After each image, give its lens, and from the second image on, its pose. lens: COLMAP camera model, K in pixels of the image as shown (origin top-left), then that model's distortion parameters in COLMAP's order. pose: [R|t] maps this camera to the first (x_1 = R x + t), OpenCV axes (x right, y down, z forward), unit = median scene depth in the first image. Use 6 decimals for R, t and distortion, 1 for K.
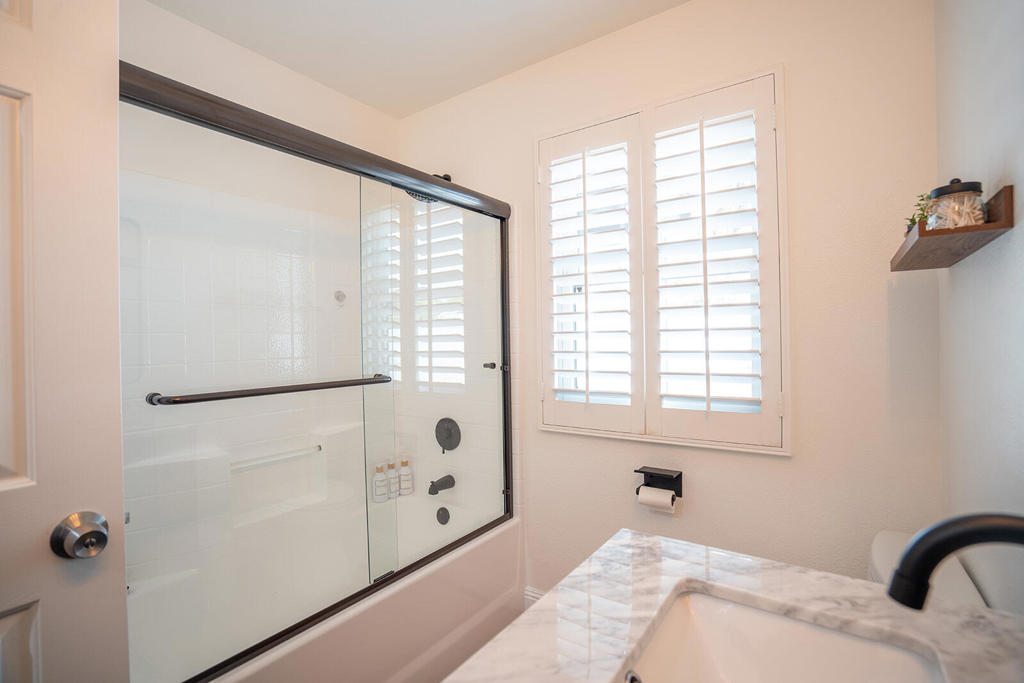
lens RADIAL K [[472.3, 0, 514.1], [0, 472.3, 343.1], [0, 0, 1]] dist [-0.022958, 0.006894]
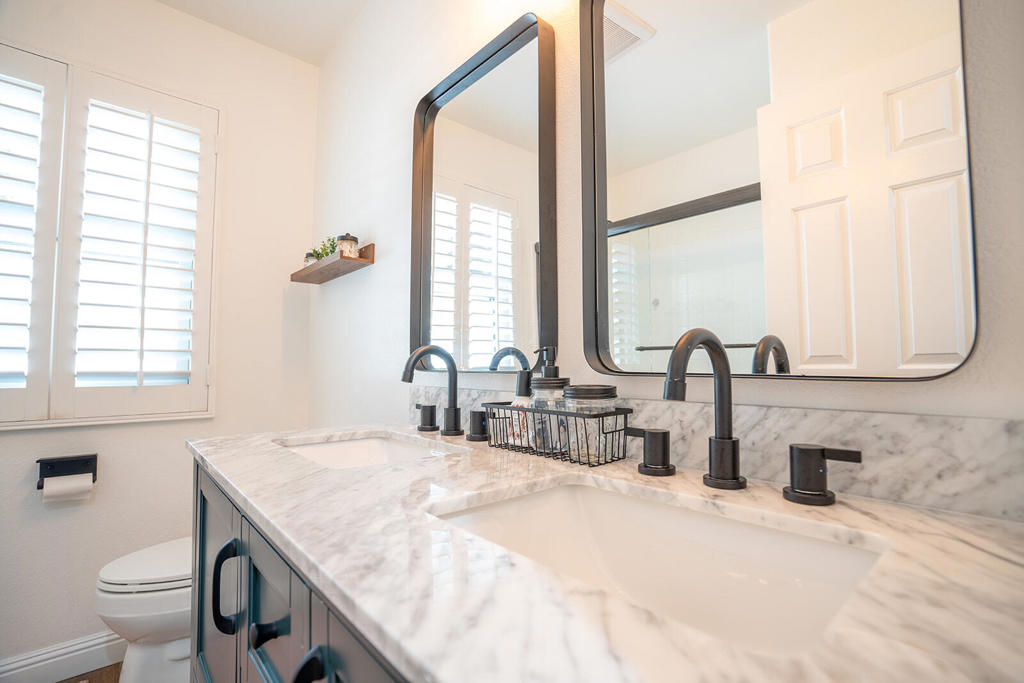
lens RADIAL K [[472.3, 0, 506.6], [0, 472.3, 342.2], [0, 0, 1]] dist [-0.022958, 0.006894]
pose [[0.266368, 0.062169, 0.961864, -0.371274], [-0.001874, 0.997949, -0.063983, 0.113519], [-0.963870, 0.015241, 0.265938, -0.064658]]
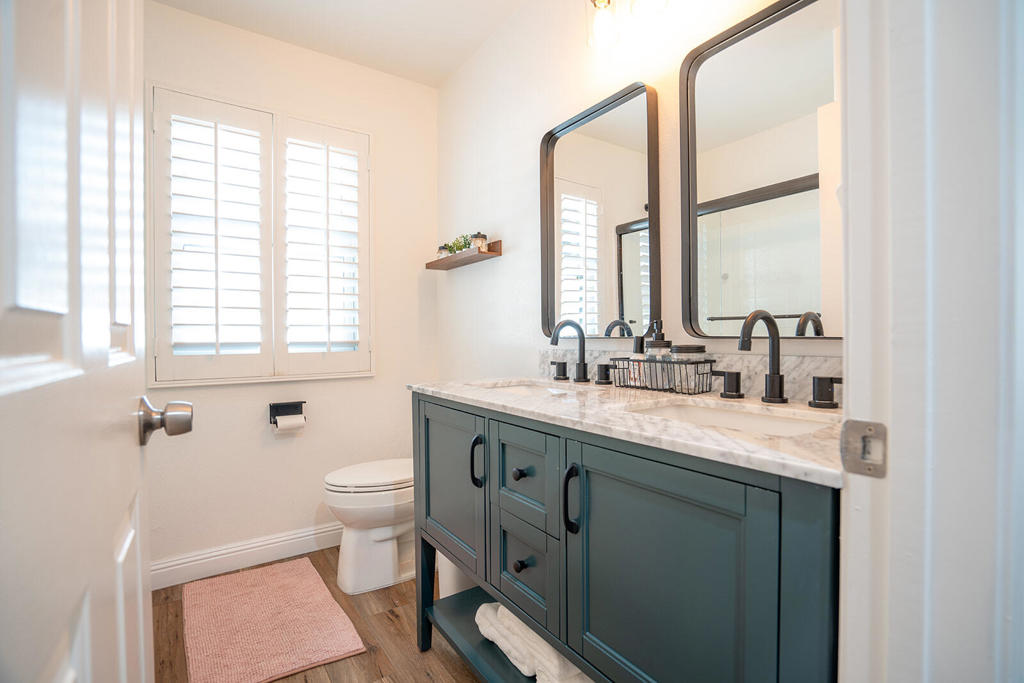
lens RADIAL K [[472.3, 0, 512.2], [0, 472.3, 342.1], [0, 0, 1]] dist [-0.022958, 0.006894]
pose [[0.367011, -0.006483, 0.930194, -0.694713], [0.008946, 0.999954, 0.003440, 0.116879], [-0.930174, 0.007059, 0.367052, -0.032575]]
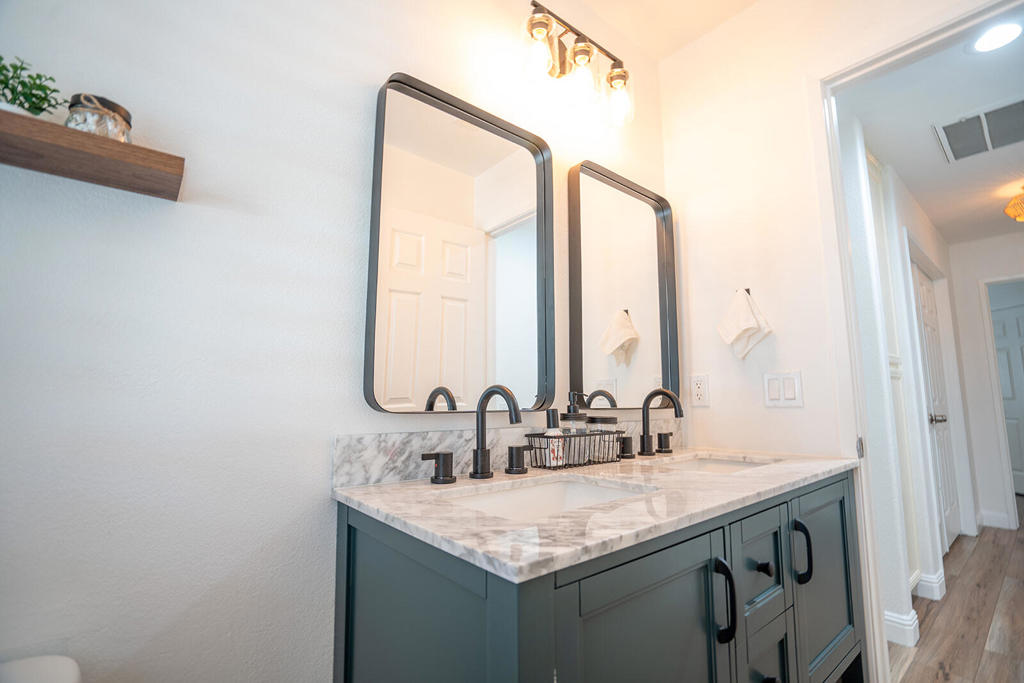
lens RADIAL K [[472.3, 0, 507.0], [0, 472.3, 342.2], [0, 0, 1]] dist [-0.022958, 0.006894]
pose [[-0.961253, 0.056452, 0.269826, 0.044665], [0.020555, 0.990760, -0.134058, 0.106016], [-0.274901, -0.123317, -0.953532, 0.824919]]
